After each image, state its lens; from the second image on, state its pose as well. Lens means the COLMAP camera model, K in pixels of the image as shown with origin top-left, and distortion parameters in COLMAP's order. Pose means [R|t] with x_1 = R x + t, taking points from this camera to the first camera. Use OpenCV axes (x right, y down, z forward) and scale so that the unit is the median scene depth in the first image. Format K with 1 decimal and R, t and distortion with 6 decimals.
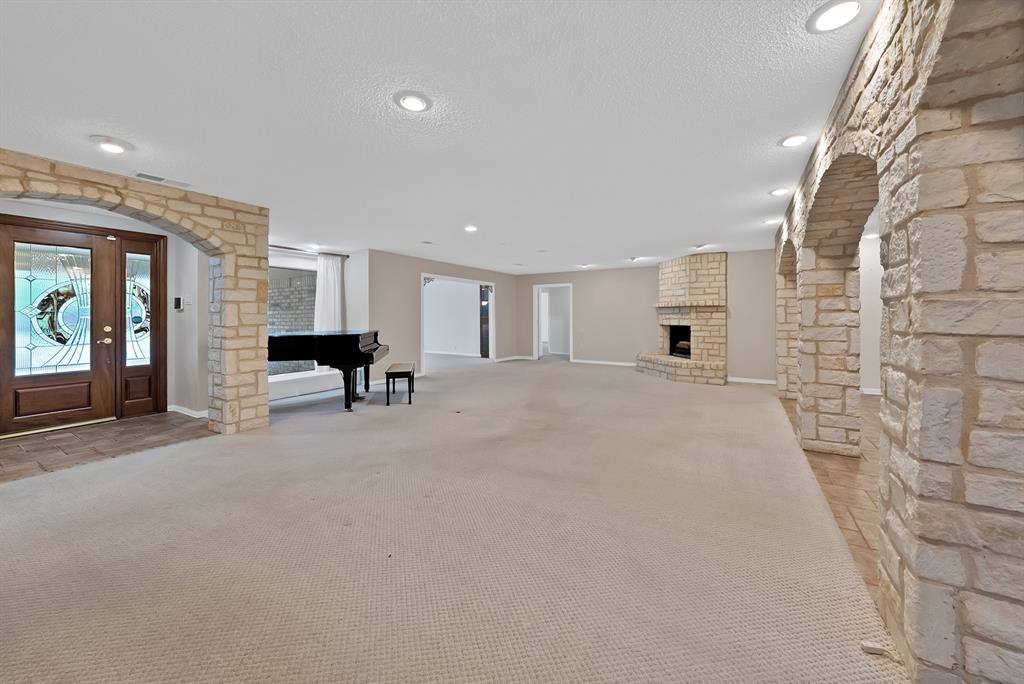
lens RADIAL K [[369.1, 0, 519.7], [0, 369.1, 317.2], [0, 0, 1]] dist [-0.018110, 0.002418]
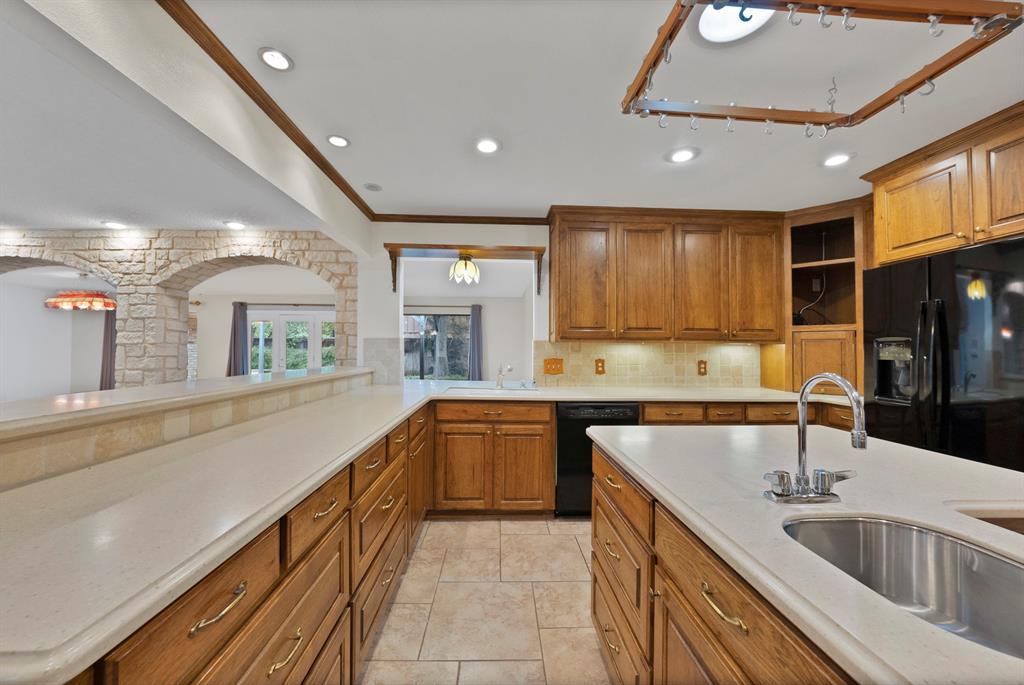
lens RADIAL K [[369.1, 0, 513.3], [0, 369.1, 338.6], [0, 0, 1]] dist [-0.018110, 0.002418]
pose [[-0.534728, 0.020449, 0.844777, -0.526681], [0.000020, 0.999707, -0.024187, -0.004701], [-0.845024, -0.012917, -0.534572, 0.008302]]
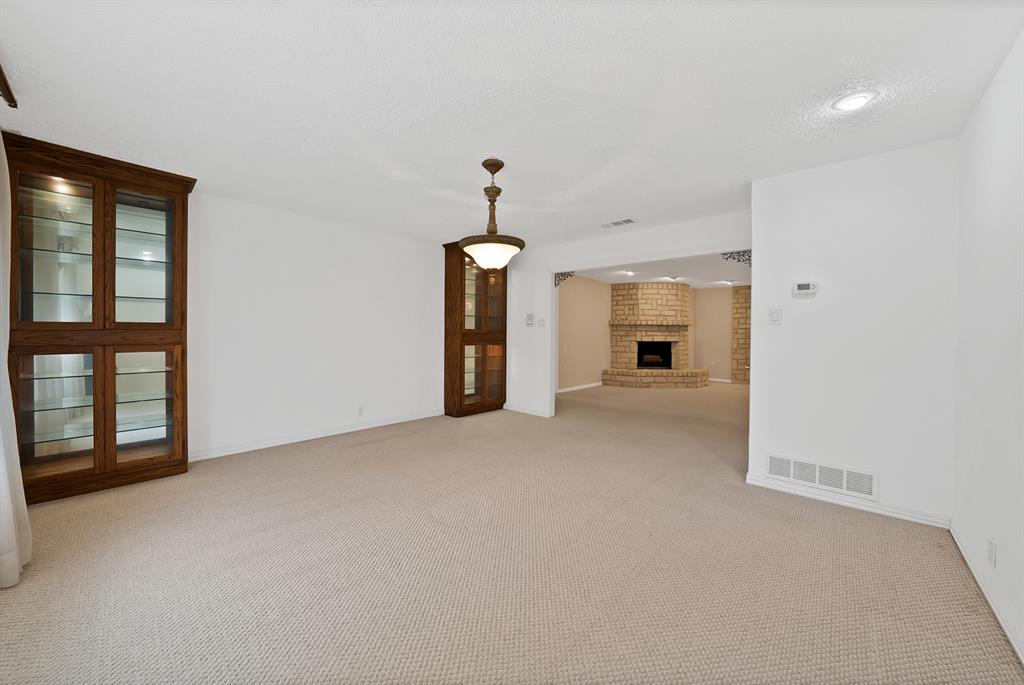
lens RADIAL K [[369.1, 0, 506.1], [0, 369.1, 338.9], [0, 0, 1]] dist [-0.018110, 0.002418]
pose [[0.215039, -0.006175, 0.976586, -0.837862], [-0.015741, 0.999828, 0.009788, 0.011951], [-0.976479, -0.017477, 0.214905, 1.286464]]
